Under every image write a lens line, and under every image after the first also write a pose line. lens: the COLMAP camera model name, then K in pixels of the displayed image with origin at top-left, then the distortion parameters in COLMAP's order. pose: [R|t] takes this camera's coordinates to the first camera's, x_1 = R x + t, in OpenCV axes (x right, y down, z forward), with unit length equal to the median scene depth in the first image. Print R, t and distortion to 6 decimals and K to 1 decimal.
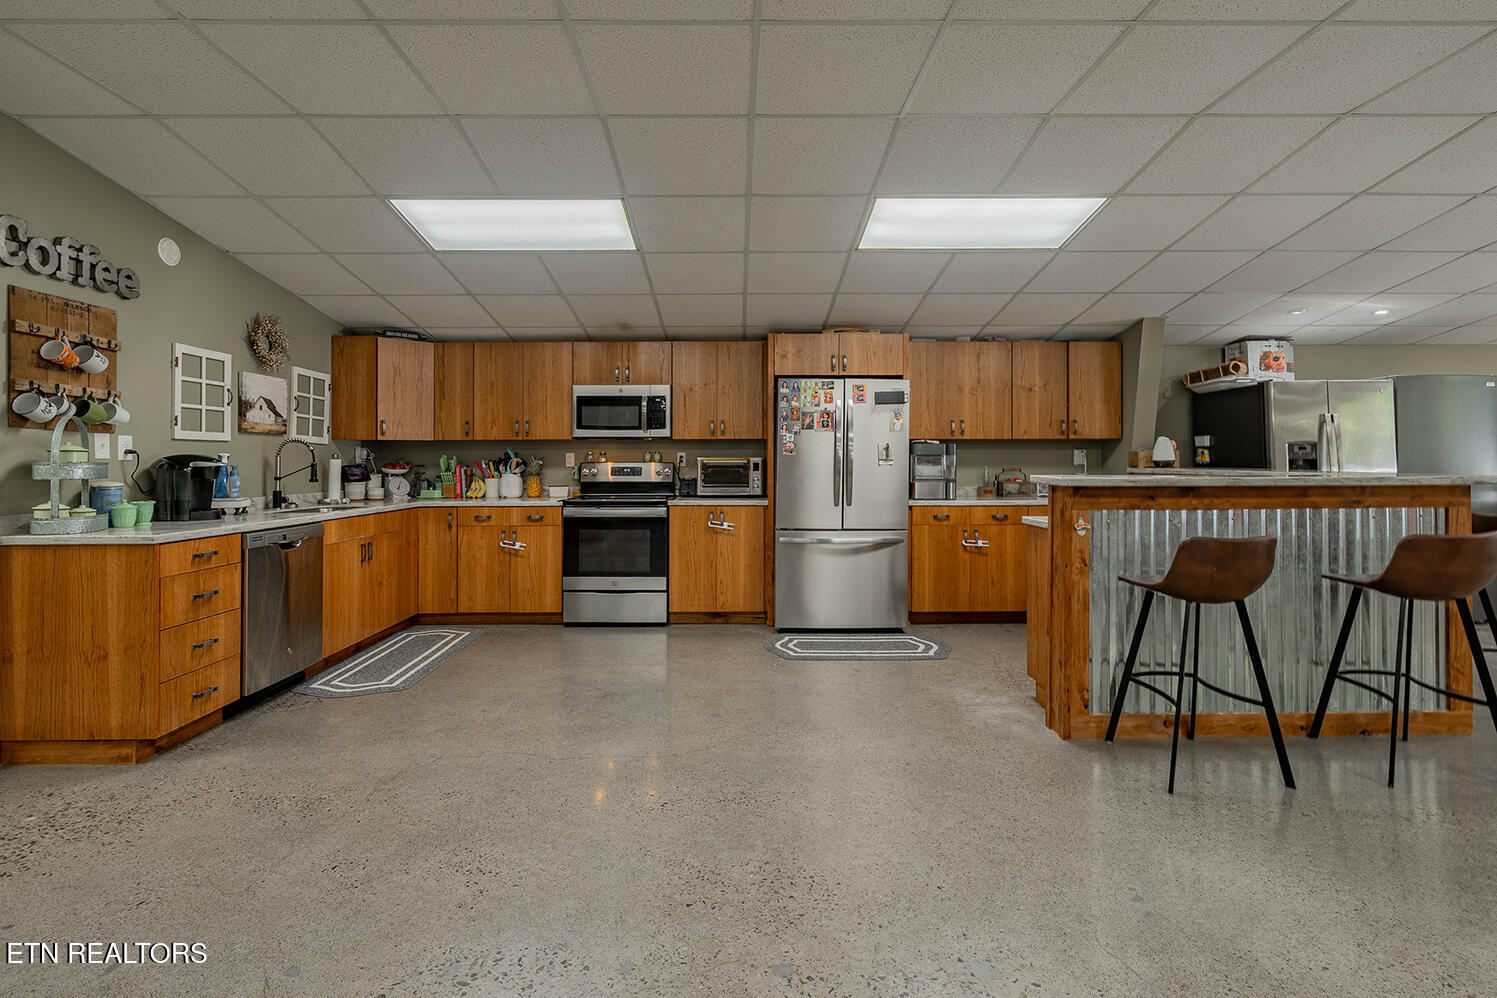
lens RADIAL K [[690.6, 0, 757.2], [0, 690.6, 466.3], [0, 0, 1]] dist [0.004897, -0.003872]
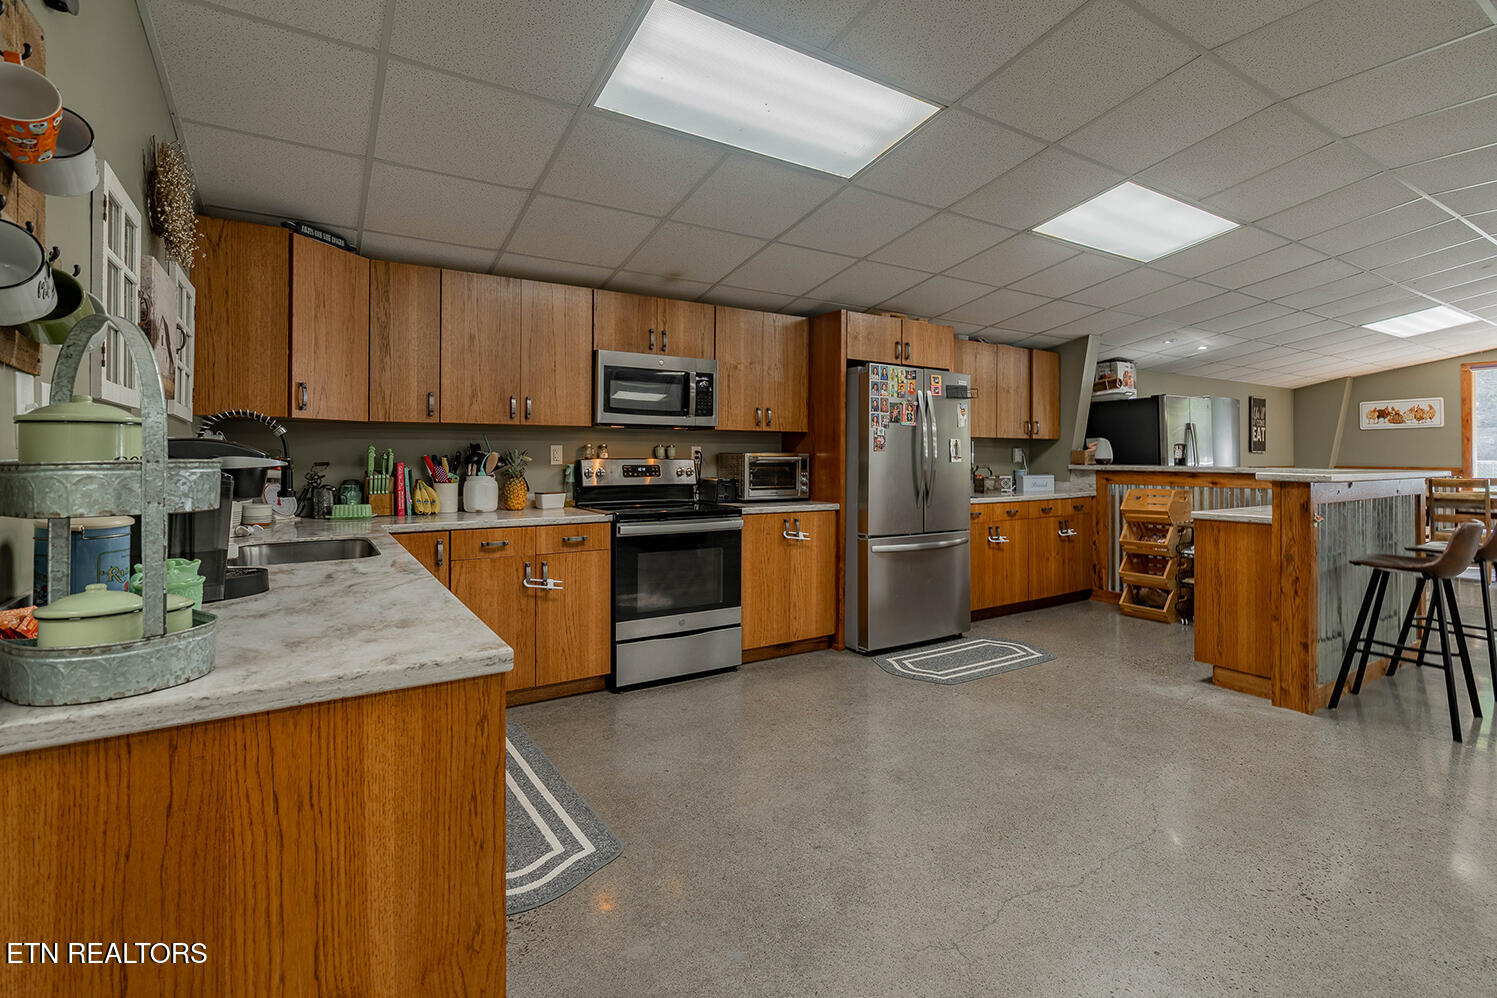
lens RADIAL K [[690.6, 0, 770.9], [0, 690.6, 462.4], [0, 0, 1]] dist [0.004897, -0.003872]
pose [[0.844094, -0.000292, 0.536196, -0.511280], [-0.000183, 1.000000, 0.000833, -0.002682], [-0.536196, -0.000802, 0.844093, 0.317341]]
